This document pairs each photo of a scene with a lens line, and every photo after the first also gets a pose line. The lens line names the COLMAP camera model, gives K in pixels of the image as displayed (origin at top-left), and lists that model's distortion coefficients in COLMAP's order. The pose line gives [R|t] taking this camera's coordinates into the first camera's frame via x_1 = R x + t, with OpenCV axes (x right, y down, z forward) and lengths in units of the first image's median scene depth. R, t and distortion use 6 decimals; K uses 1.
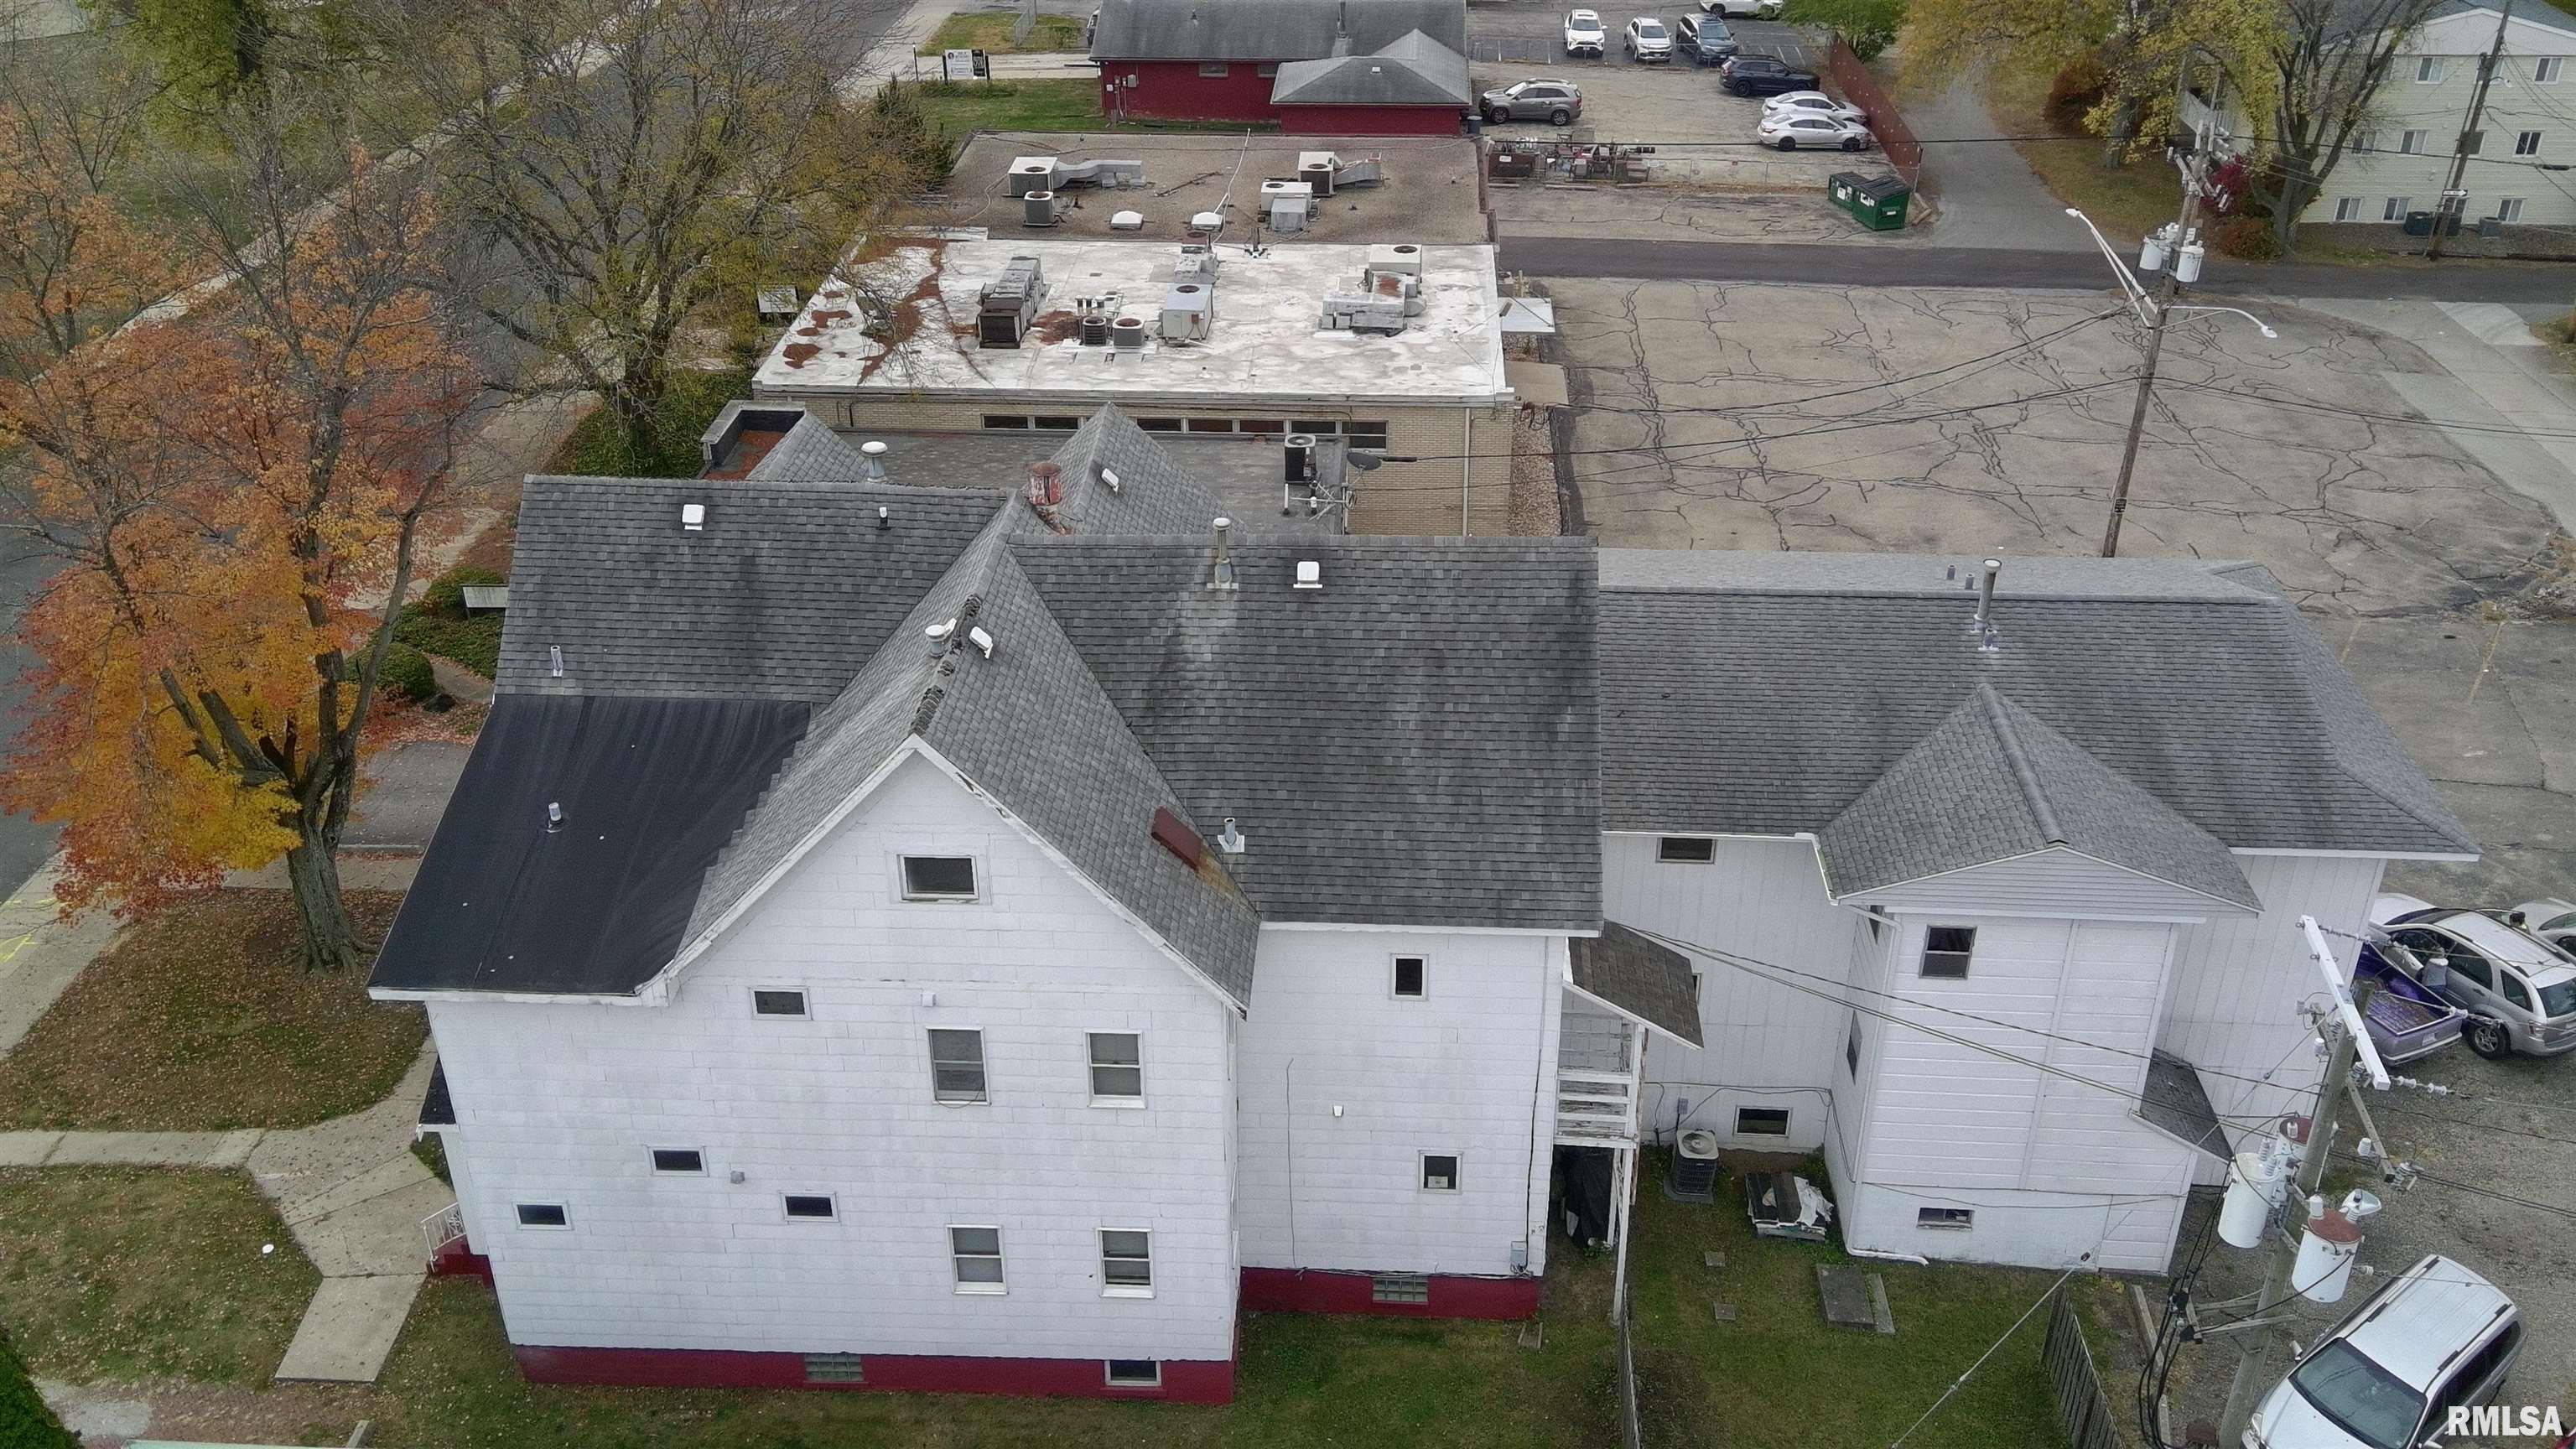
lens RADIAL K [[2123.6, 0, 1296.8], [0, 2123.6, 706.0], [0, 0, 1]] dist [0.132321, -0.201450]
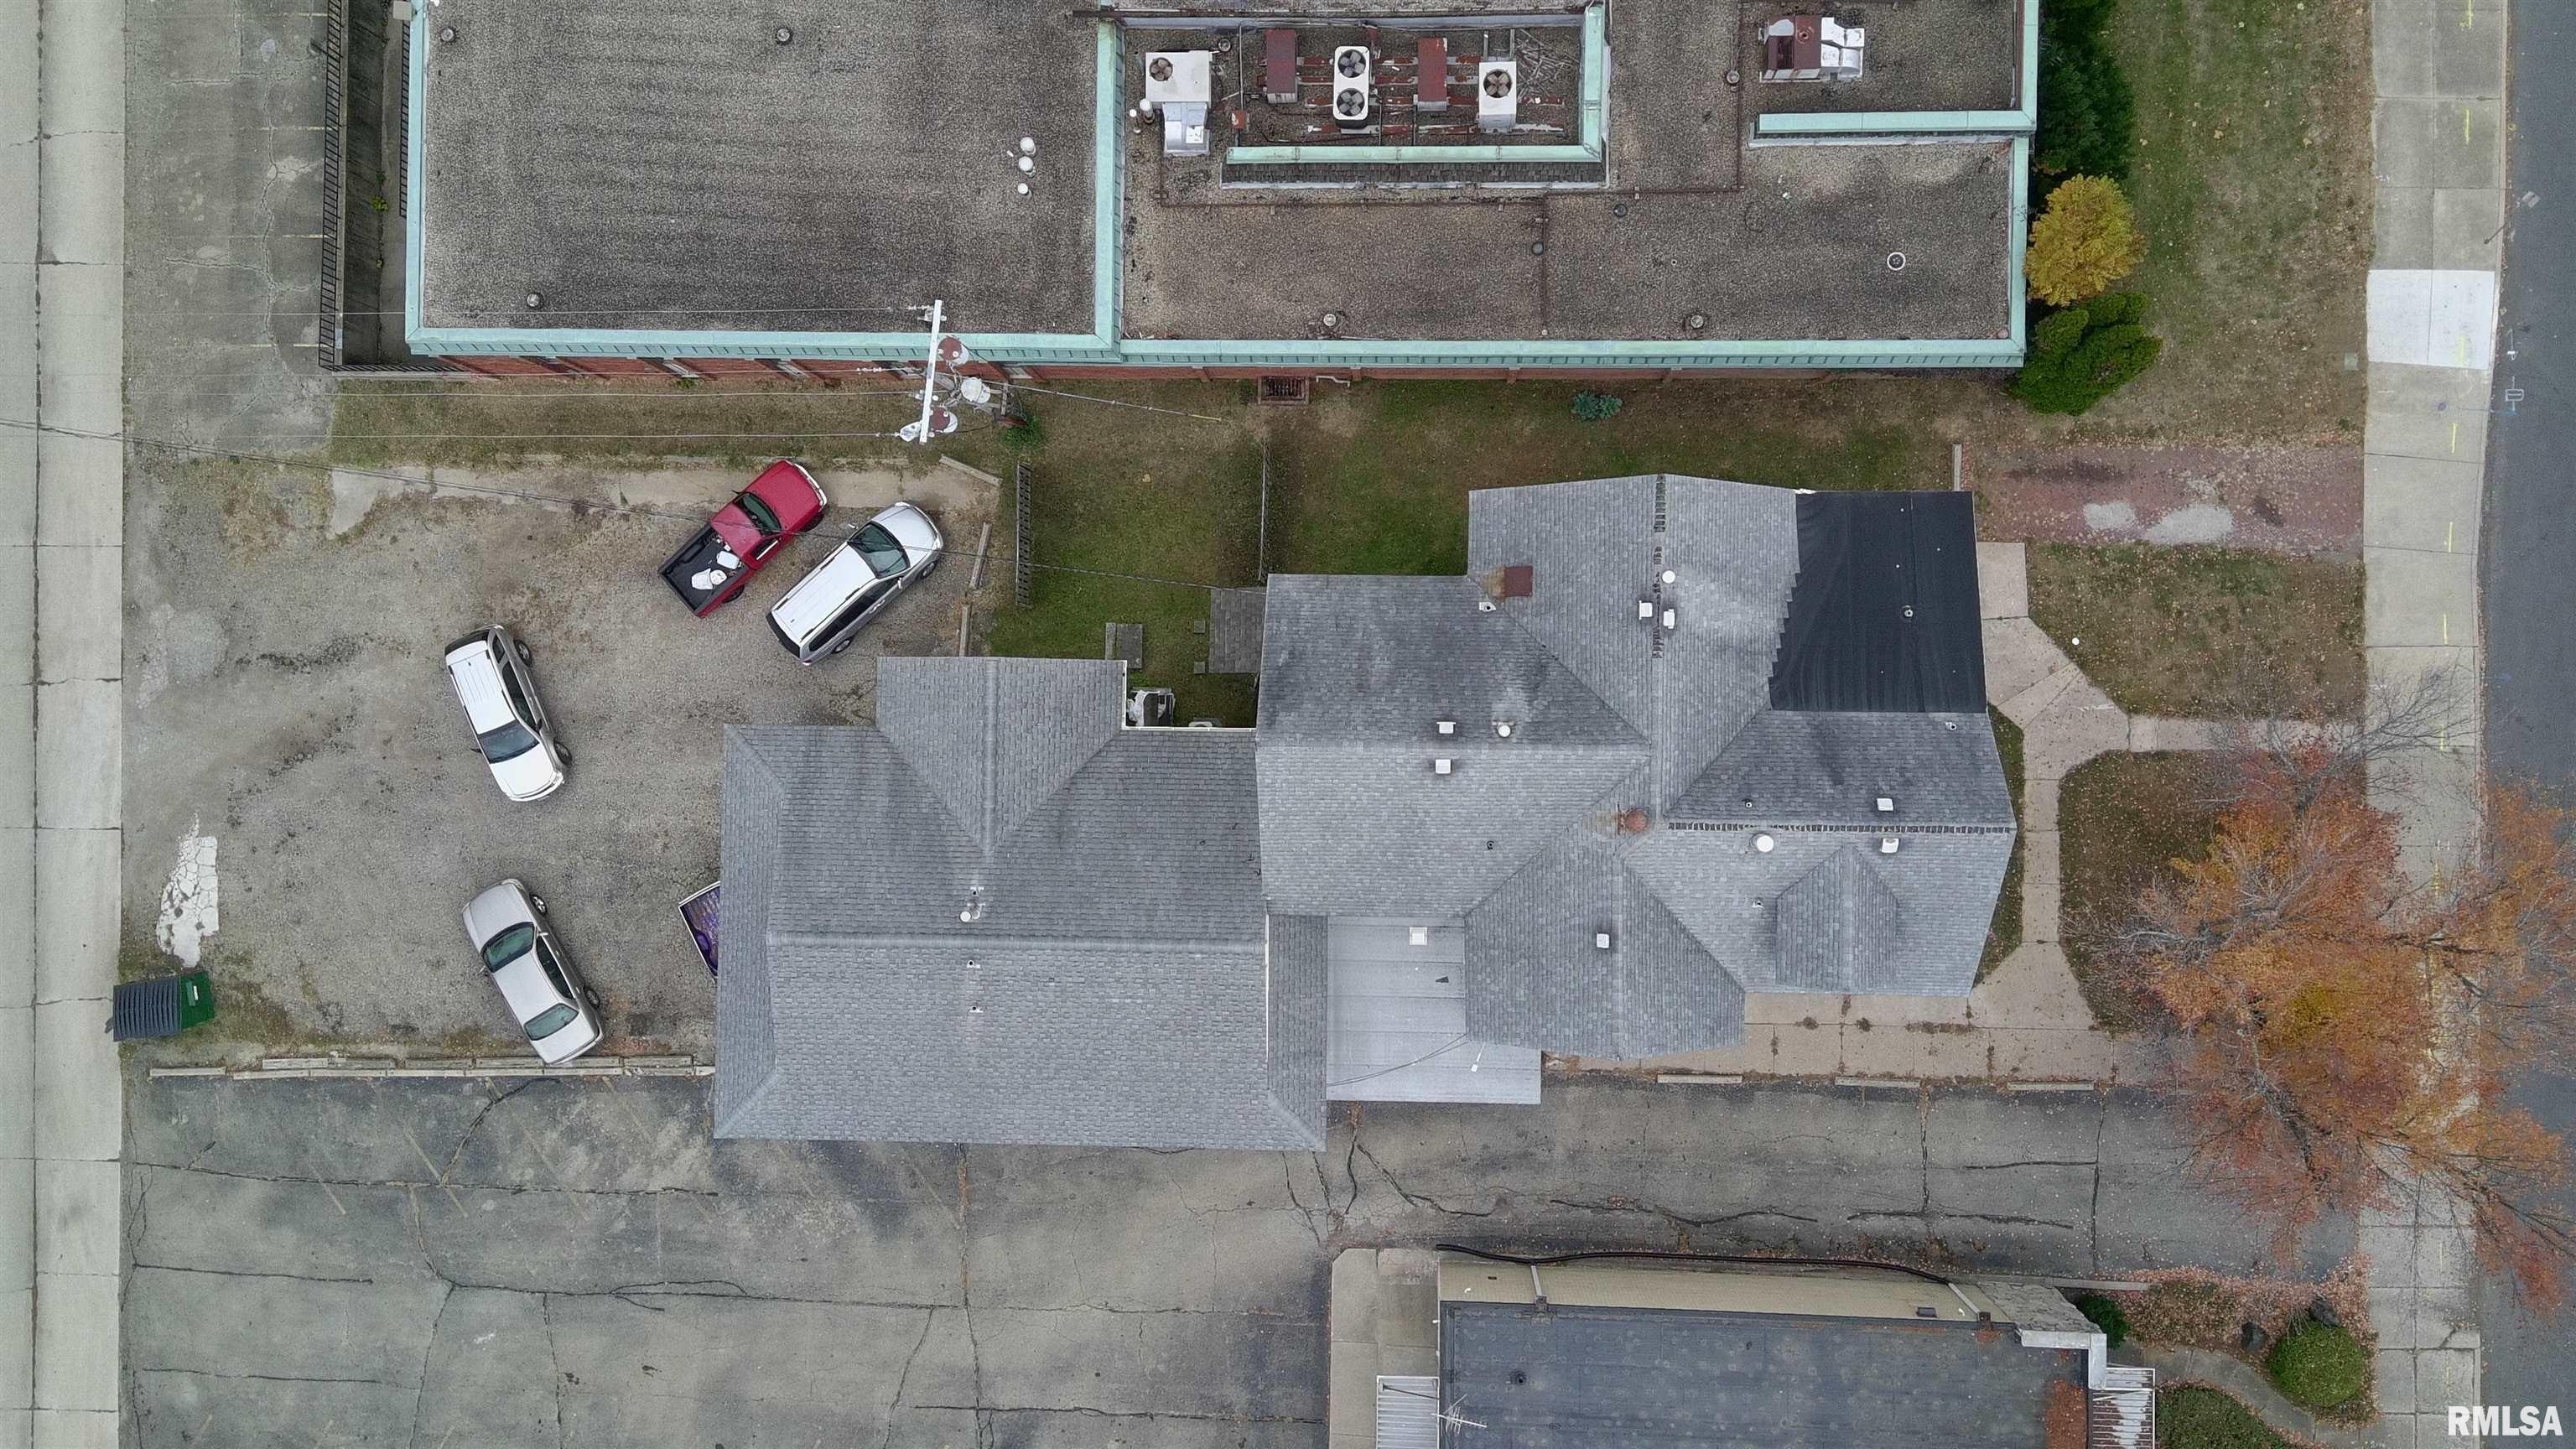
lens RADIAL K [[2123.6, 0, 1298.0], [0, 2123.6, 693.9], [0, 0, 1]] dist [0.132321, -0.201450]
pose [[-0.997320, 0.039655, 0.061480, 0.008624], [0.034917, -0.480460, 0.876321, -0.737342], [0.064289, 0.876120, 0.477788, 0.131696]]
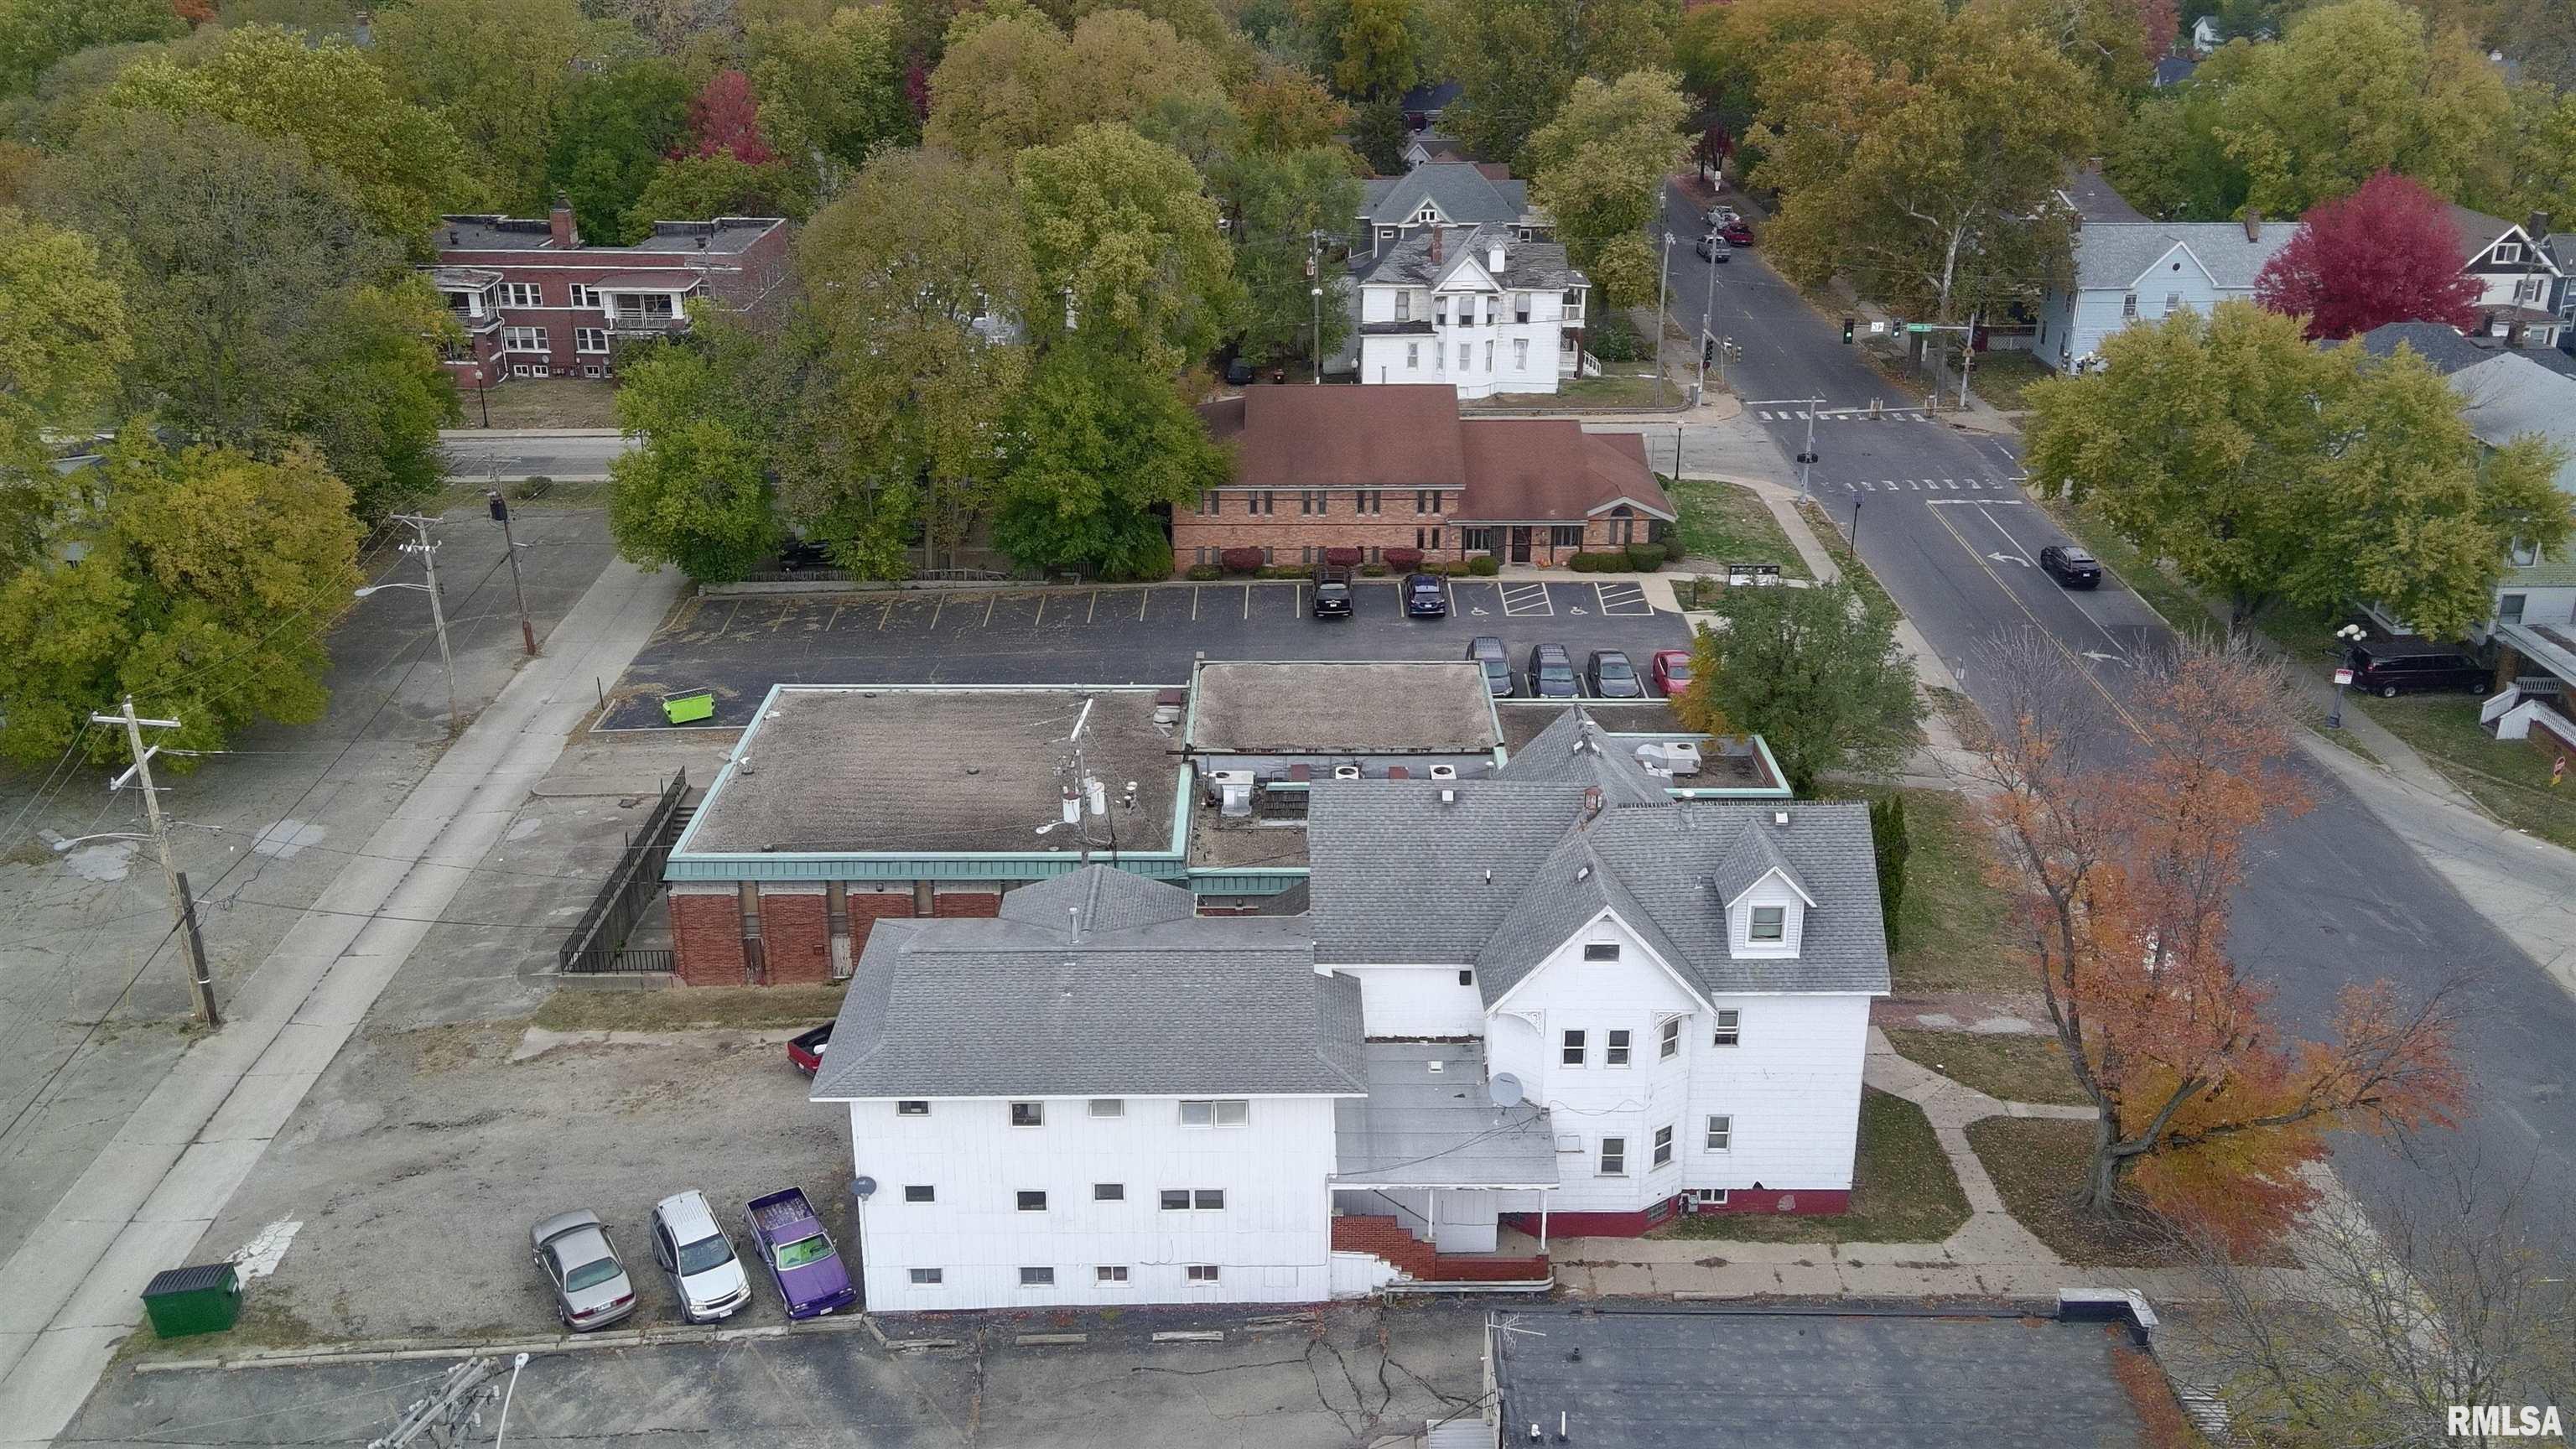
lens RADIAL K [[2123.6, 0, 1291.9], [0, 2123.6, 690.7], [0, 0, 1]] dist [0.132321, -0.201450]
pose [[-0.998393, 0.024642, -0.051036, 0.139752], [-0.024477, 0.624725, 0.780461, -0.931982], [0.051115, 0.780456, -0.623118, 1.183972]]
